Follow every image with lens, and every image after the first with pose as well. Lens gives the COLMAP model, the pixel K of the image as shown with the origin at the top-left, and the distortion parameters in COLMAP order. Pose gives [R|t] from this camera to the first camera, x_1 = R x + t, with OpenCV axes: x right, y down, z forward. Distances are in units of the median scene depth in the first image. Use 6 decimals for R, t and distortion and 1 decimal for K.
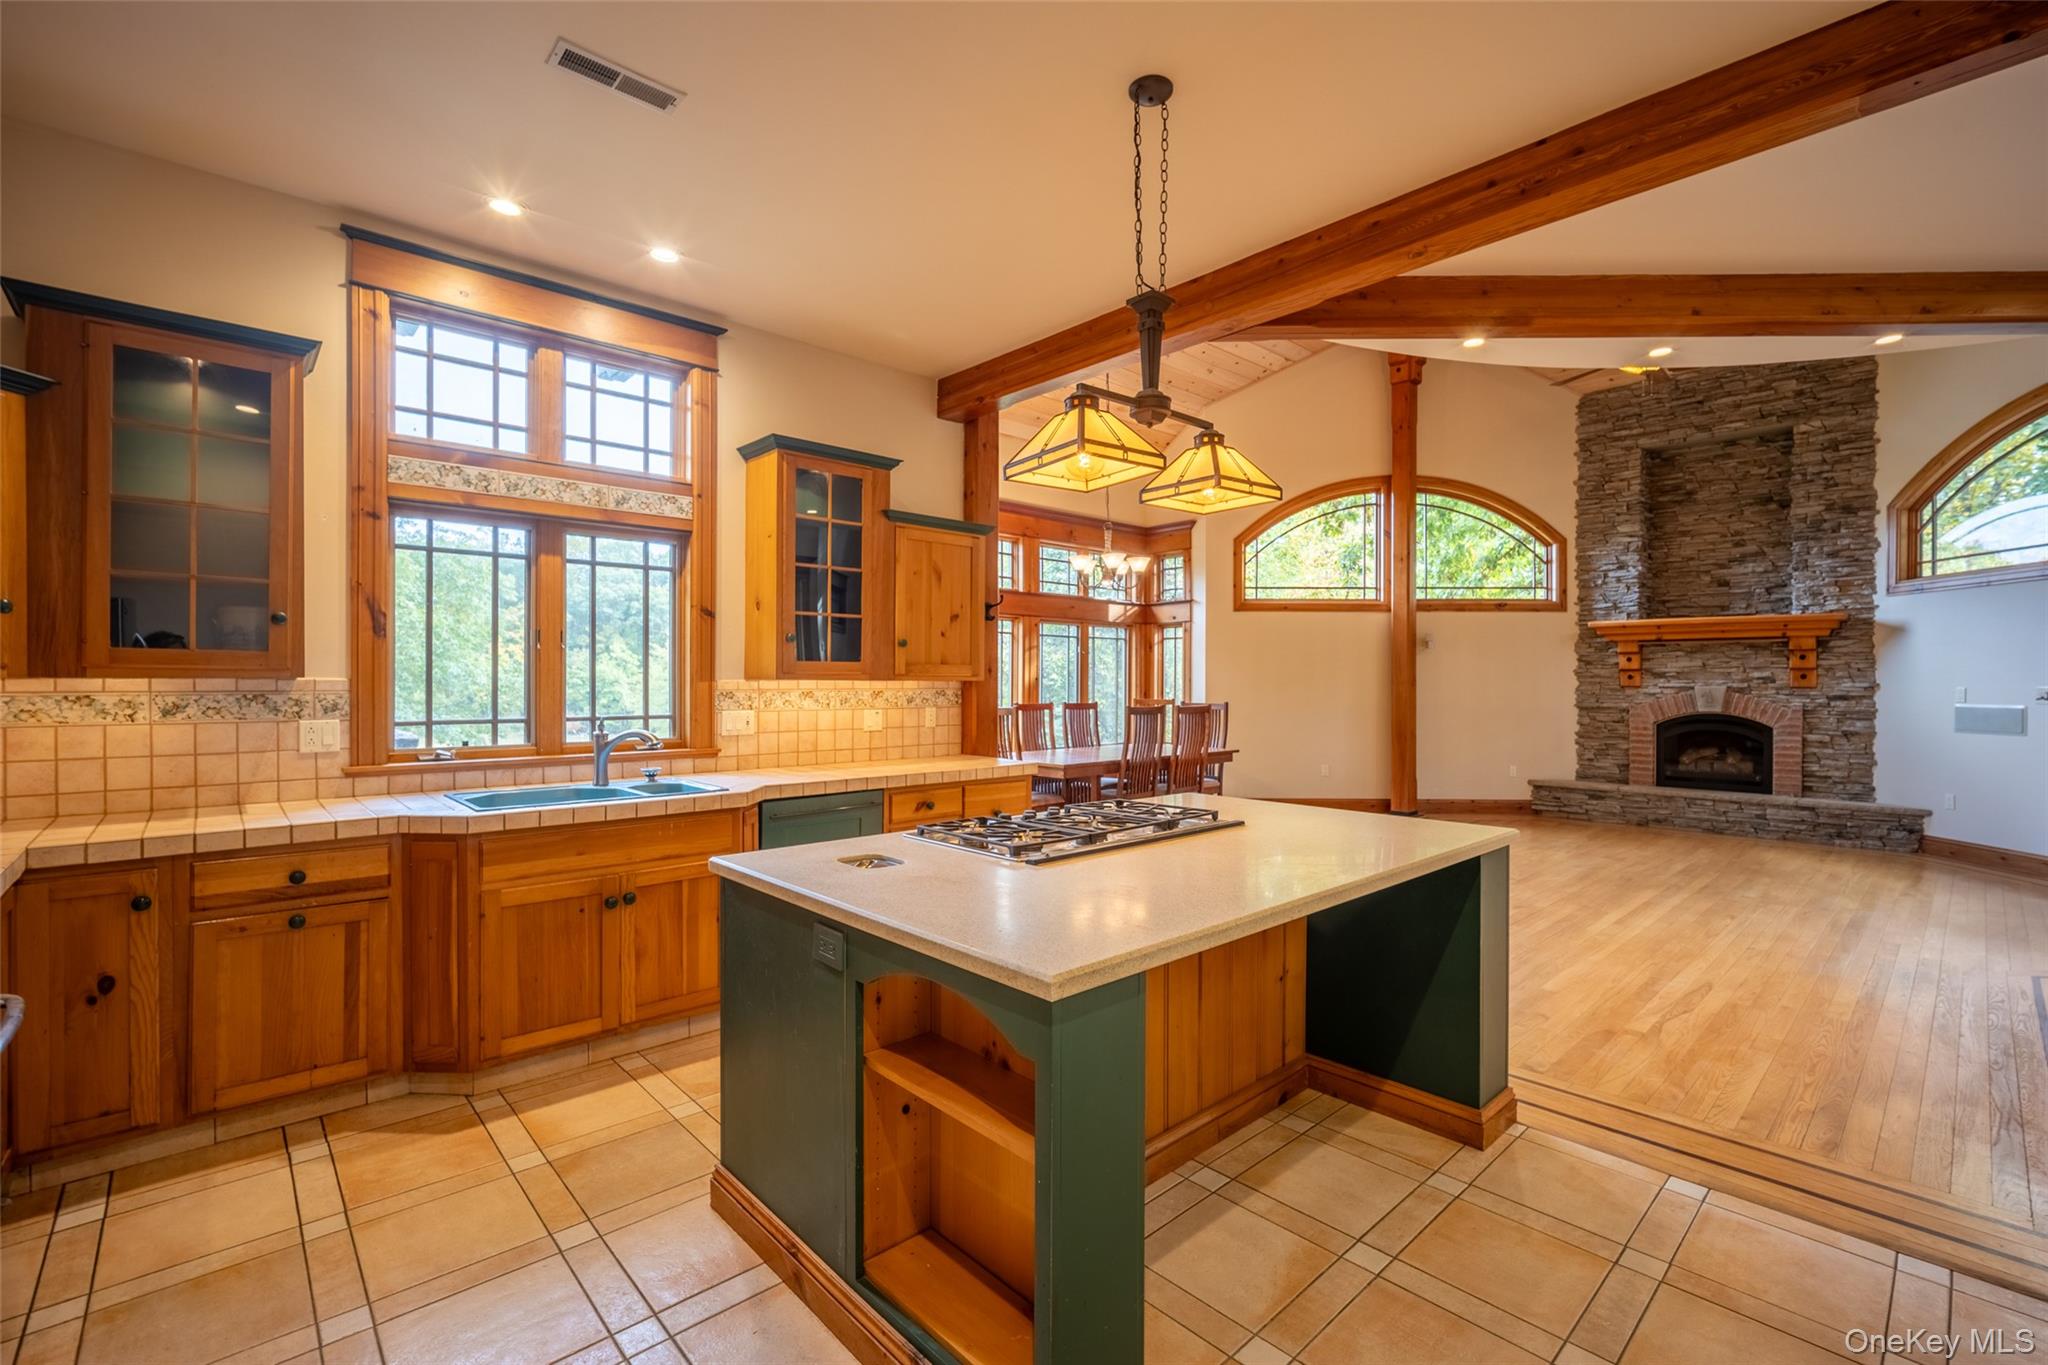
lens RADIAL K [[893.3, 0, 1026.3], [0, 893.3, 682.7], [0, 0, 1]] dist [-0.012510, 0.004097]
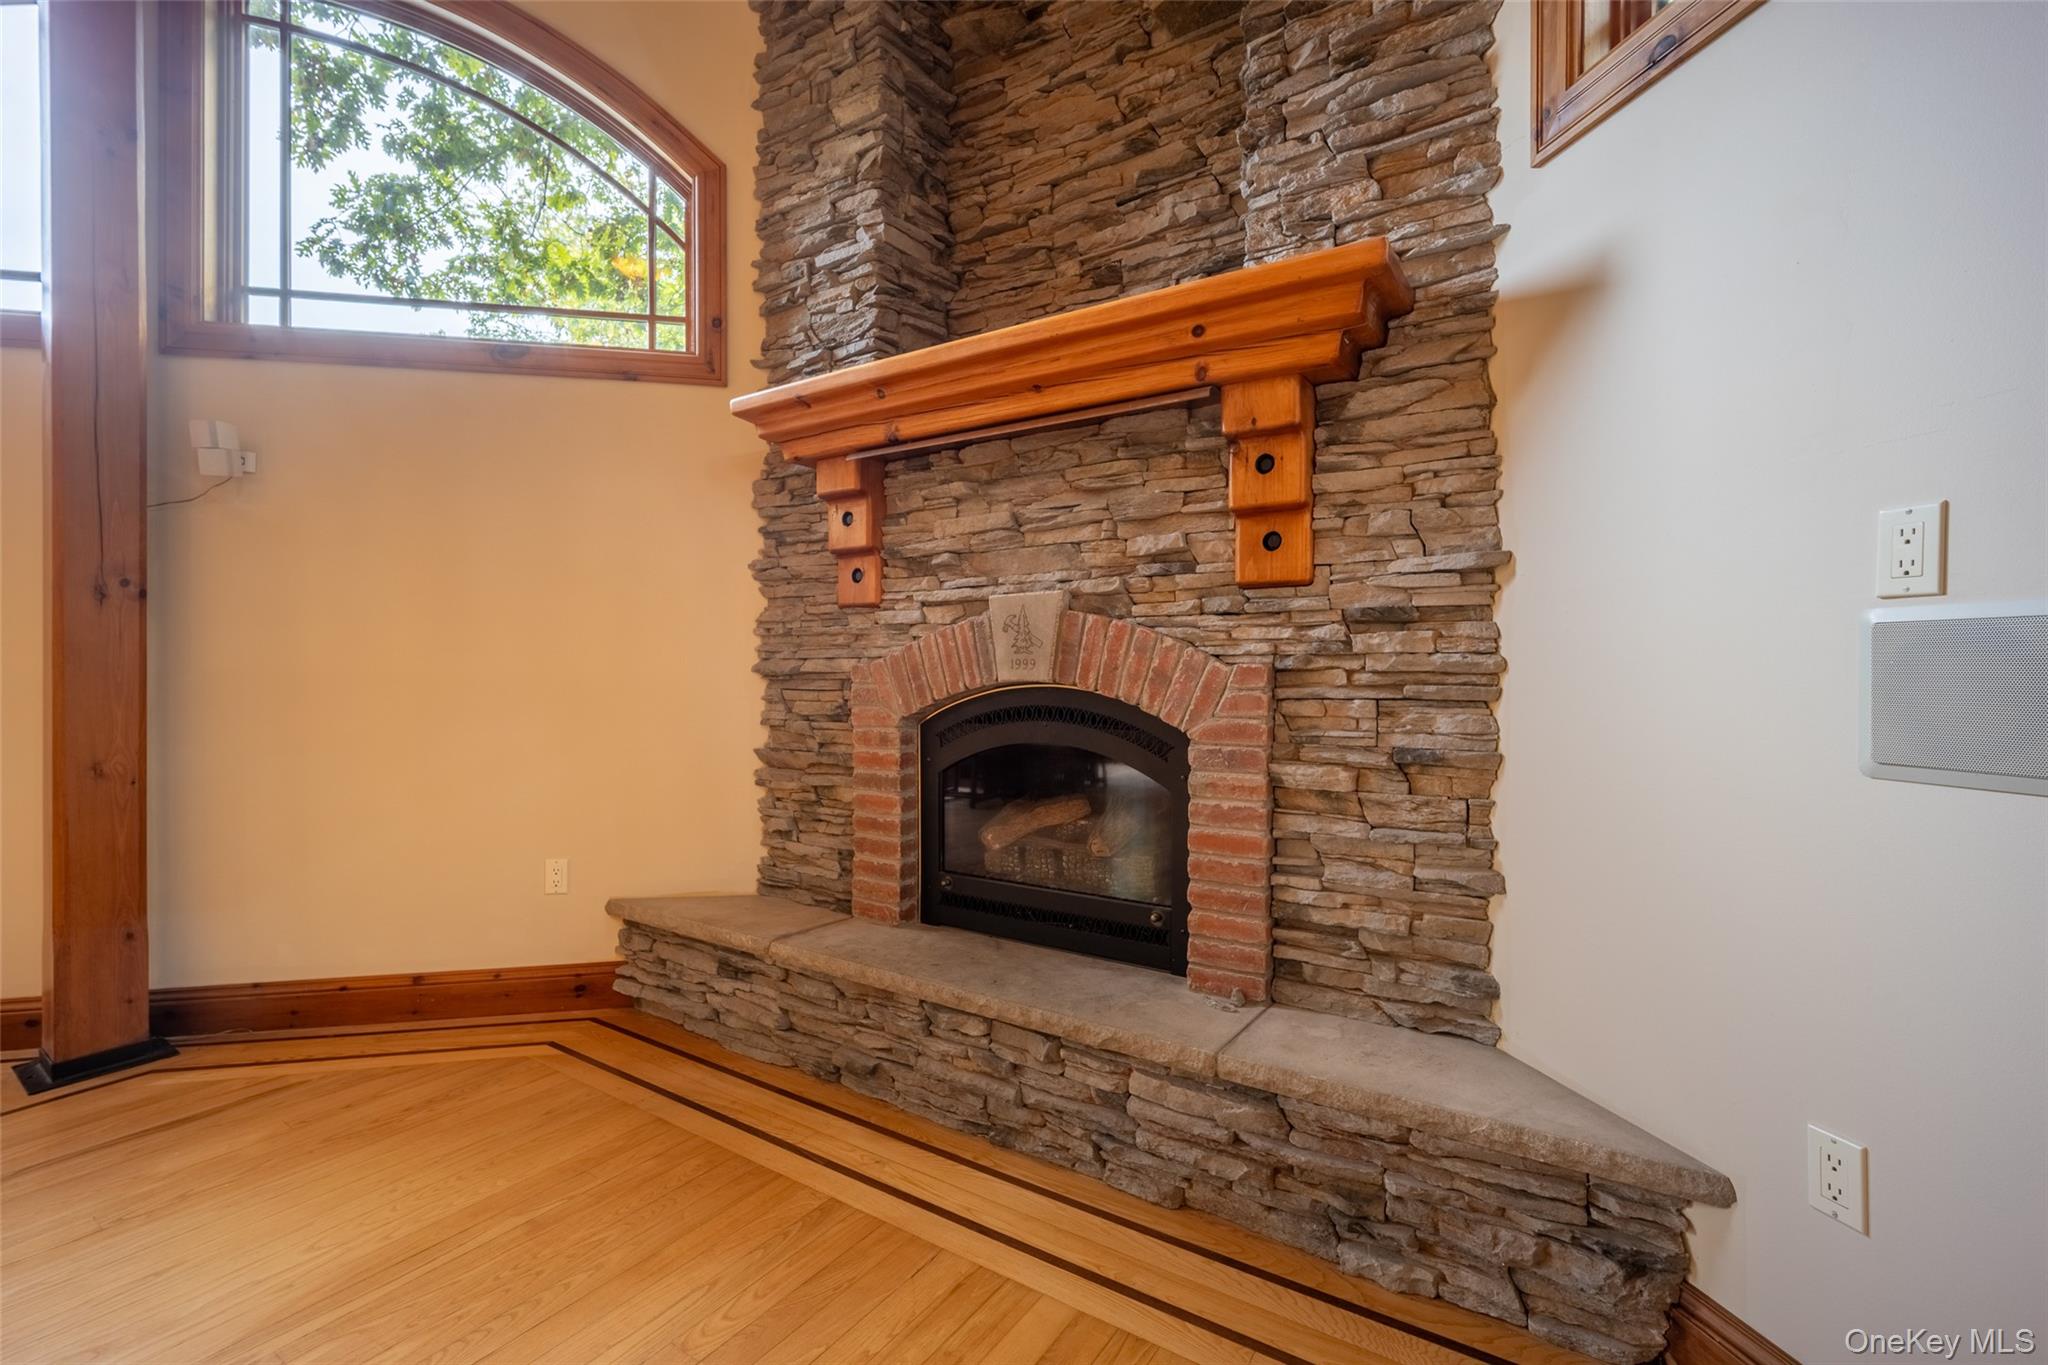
lens RADIAL K [[893.3, 0, 1022.6], [0, 893.3, 672.5], [0, 0, 1]] dist [-0.012510, 0.004097]
pose [[0.972896, -0.006448, 0.231153, 0.727714], [0.005596, 0.999975, 0.004342, 0.029517], [-0.231175, -0.002931, 0.972908, 0.744835]]
